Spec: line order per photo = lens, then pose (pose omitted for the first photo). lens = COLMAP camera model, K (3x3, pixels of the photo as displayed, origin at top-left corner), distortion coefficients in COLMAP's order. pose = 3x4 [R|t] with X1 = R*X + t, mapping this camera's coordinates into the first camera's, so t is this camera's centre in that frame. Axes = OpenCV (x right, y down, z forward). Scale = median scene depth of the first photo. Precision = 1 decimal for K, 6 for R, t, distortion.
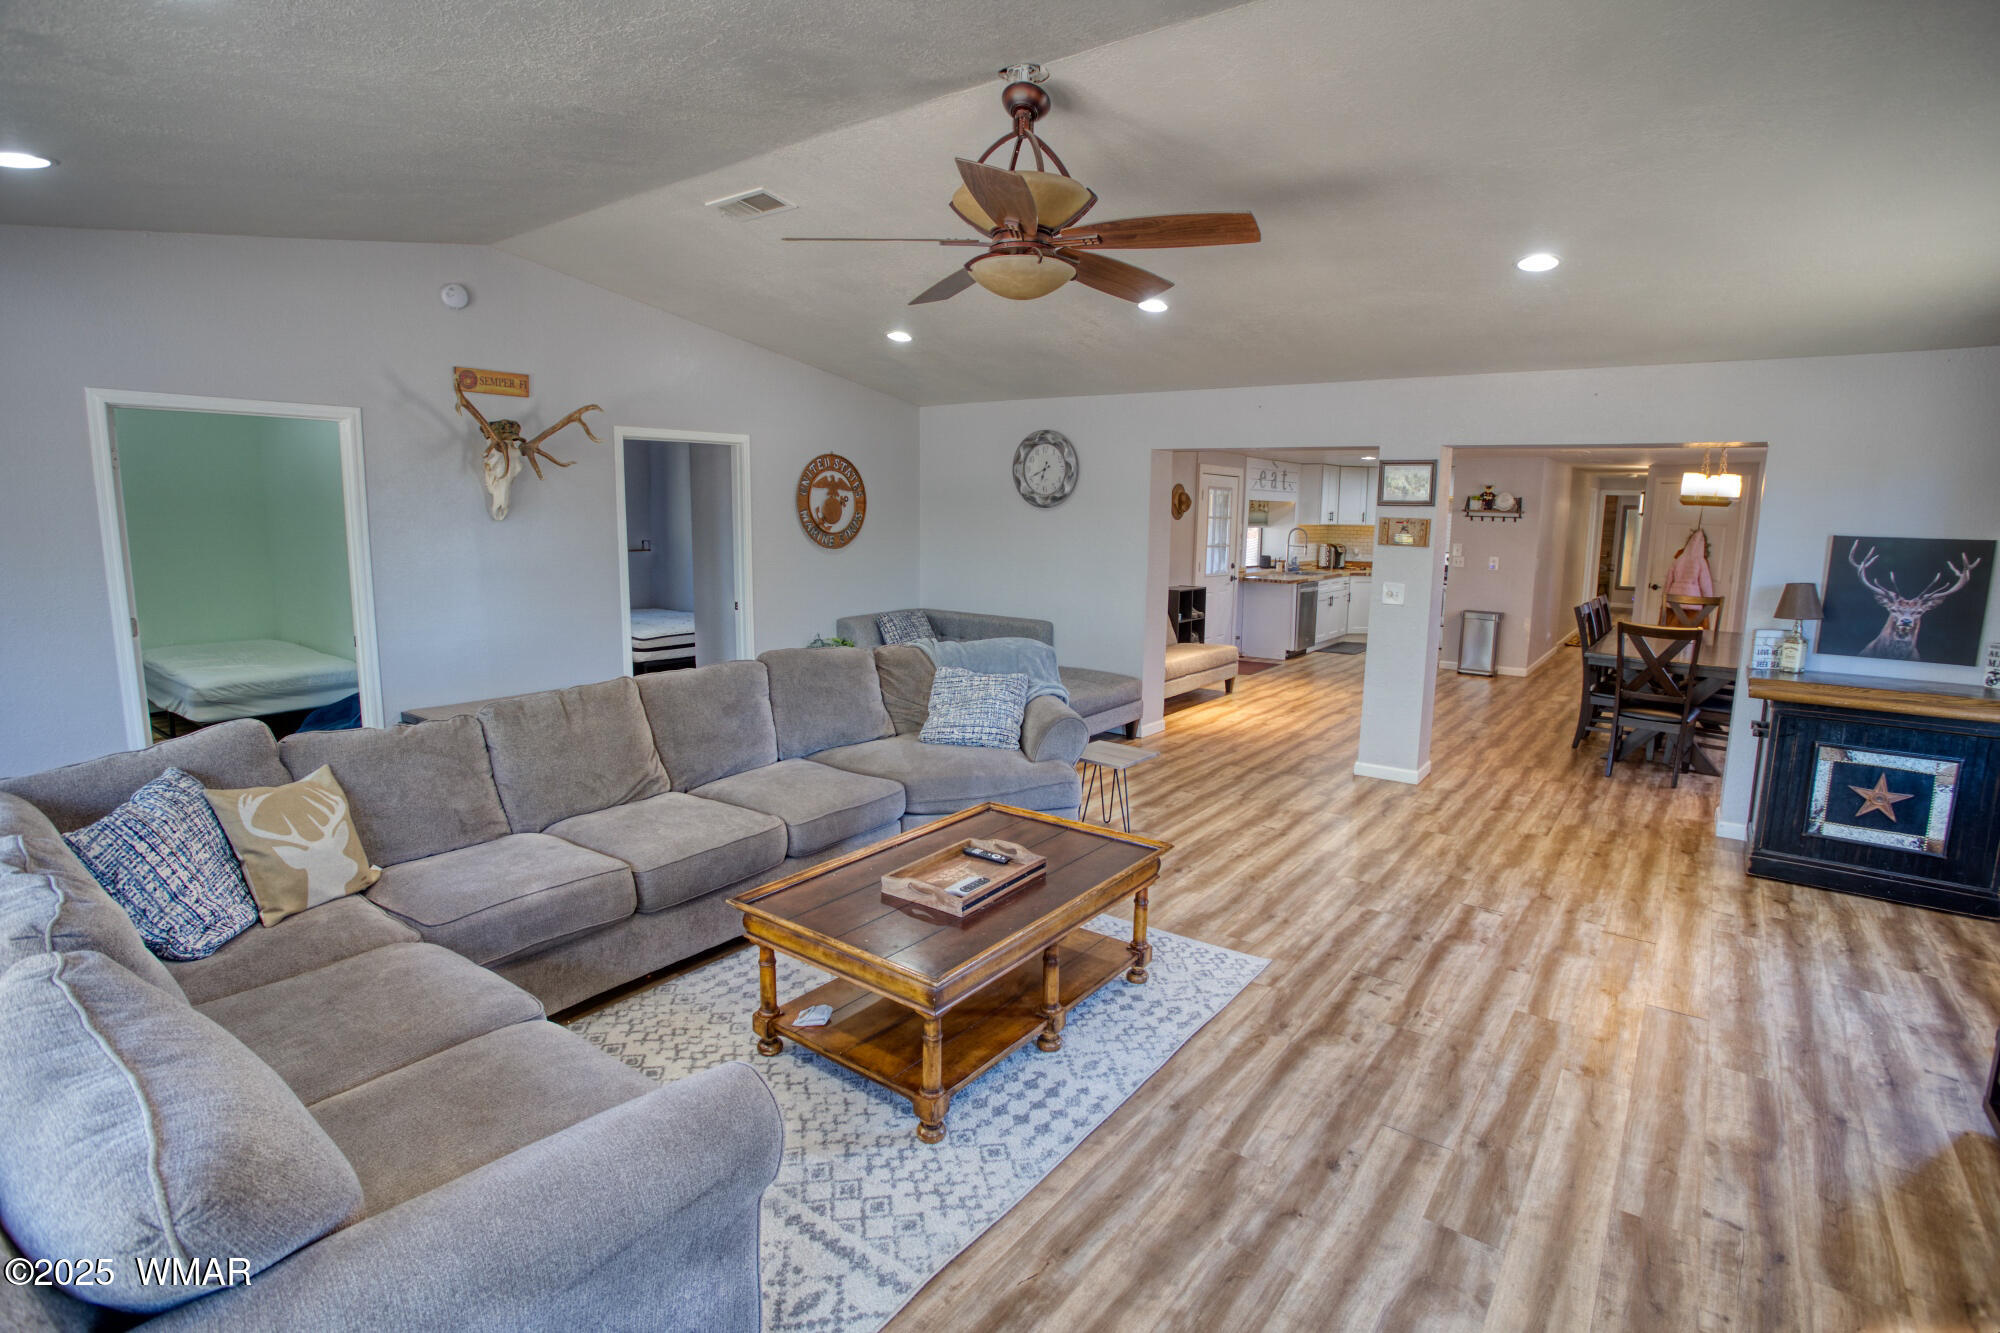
lens RADIAL K [[972.2, 0, 1013.6], [0, 972.2, 655.1], [0, 0, 1]] dist [-0.076893, 0.028960]
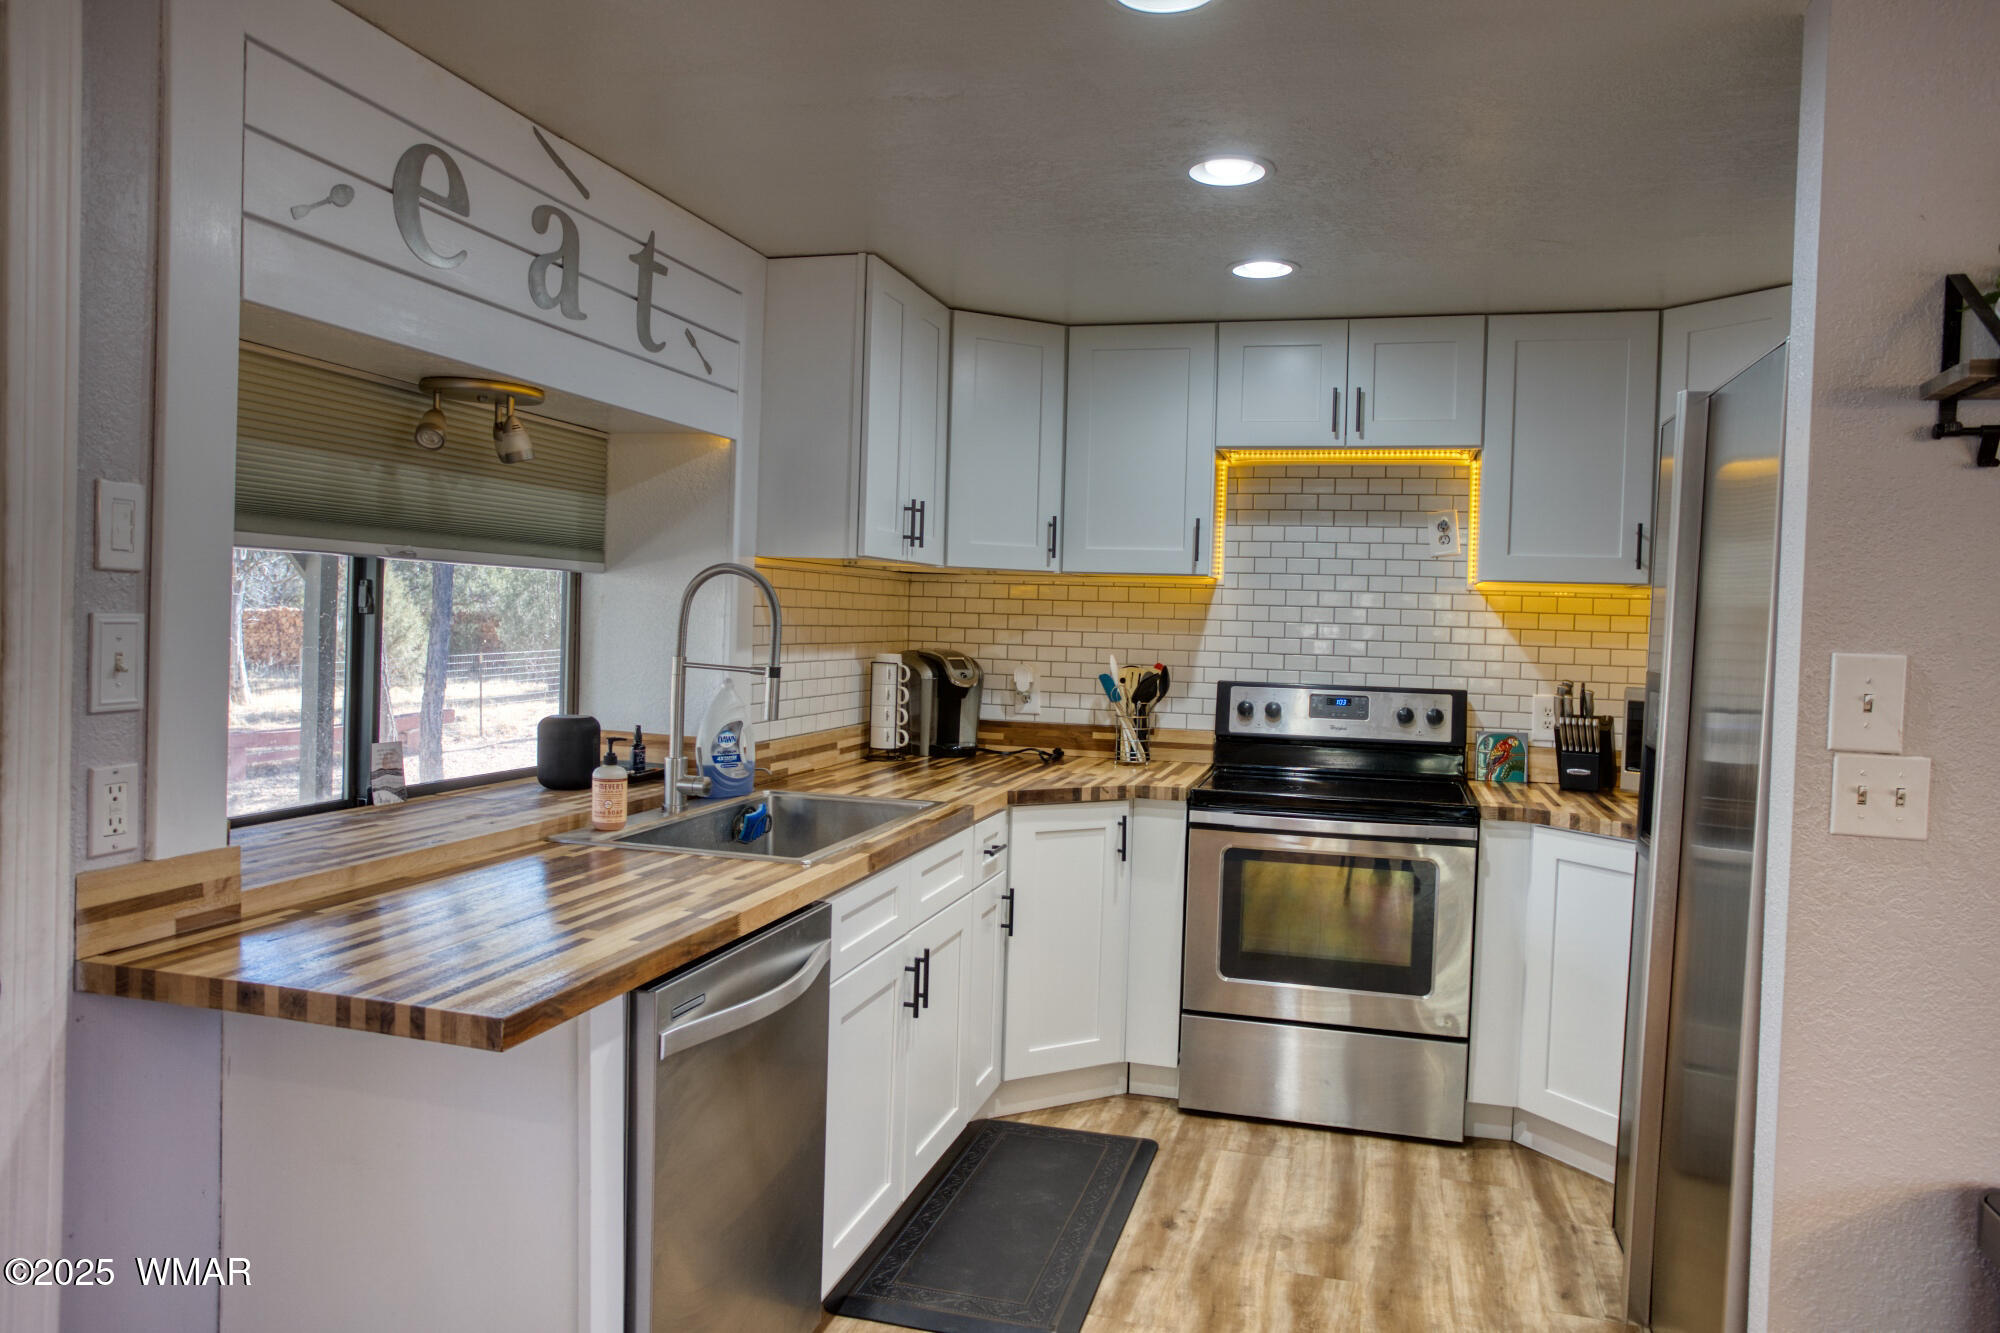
lens RADIAL K [[1346.4, 0, 997.8], [0, 1346.4, 639.2], [0, 0, 1]] dist [-0.004880, -0.000007]
pose [[0.936463, 0.006927, 0.350698, 0.264246], [0.035677, 0.992739, -0.114876, -0.091524], [-0.348947, 0.120089, 0.929416, 0.783469]]
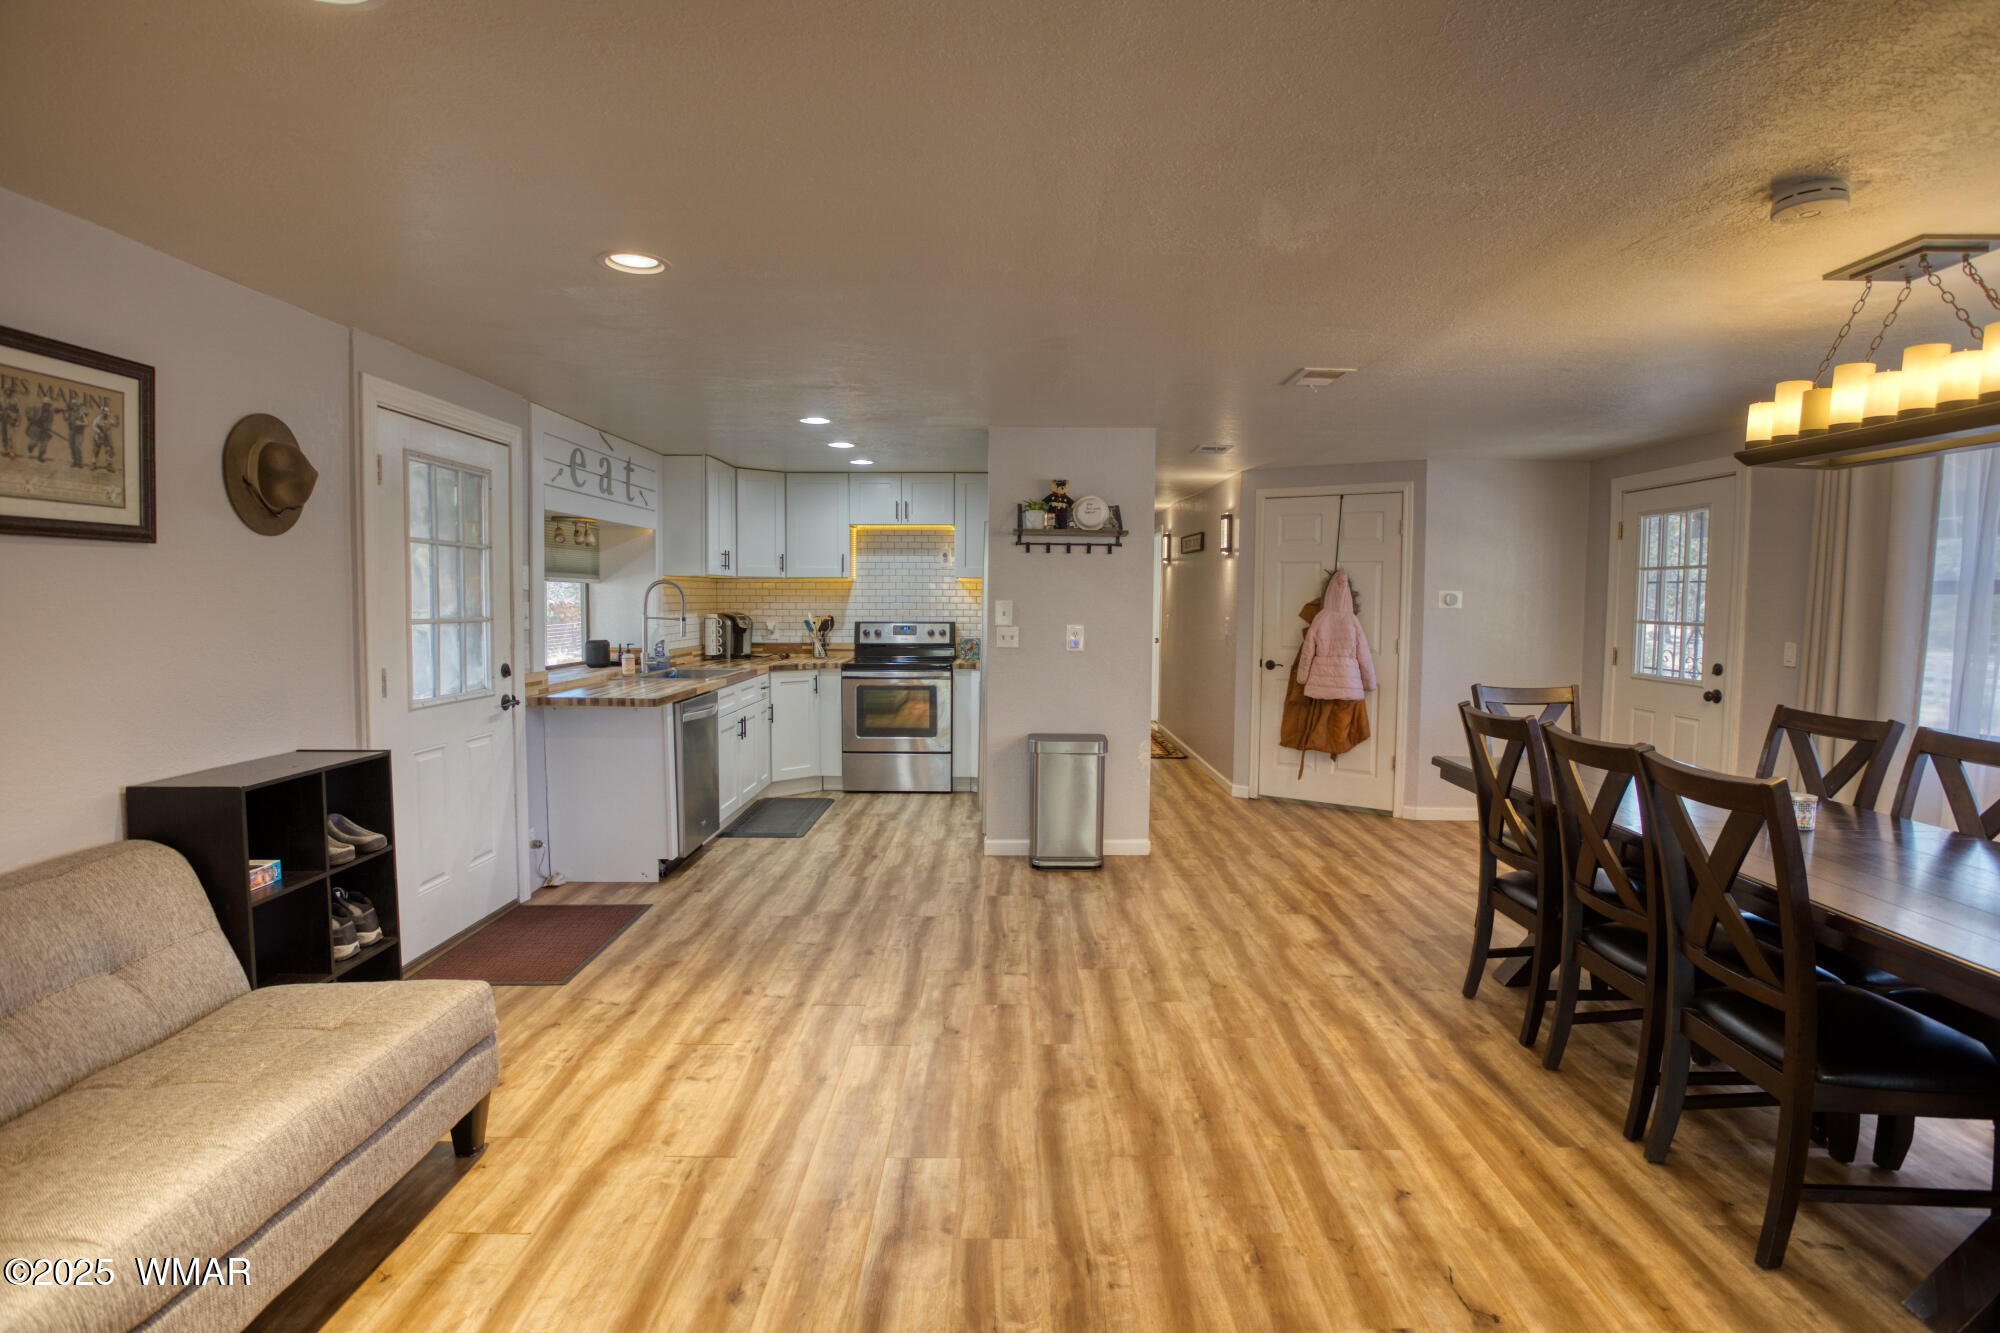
lens RADIAL K [[972.2, 0, 1013.6], [0, 972.2, 655.1], [0, 0, 1]] dist [-0.076893, 0.028960]
pose [[0.799627, -0.045398, 0.598778, 0.150981], [0.094266, 0.994265, -0.050502, -0.056260], [-0.593052, 0.096828, 0.799321, 0.536817]]
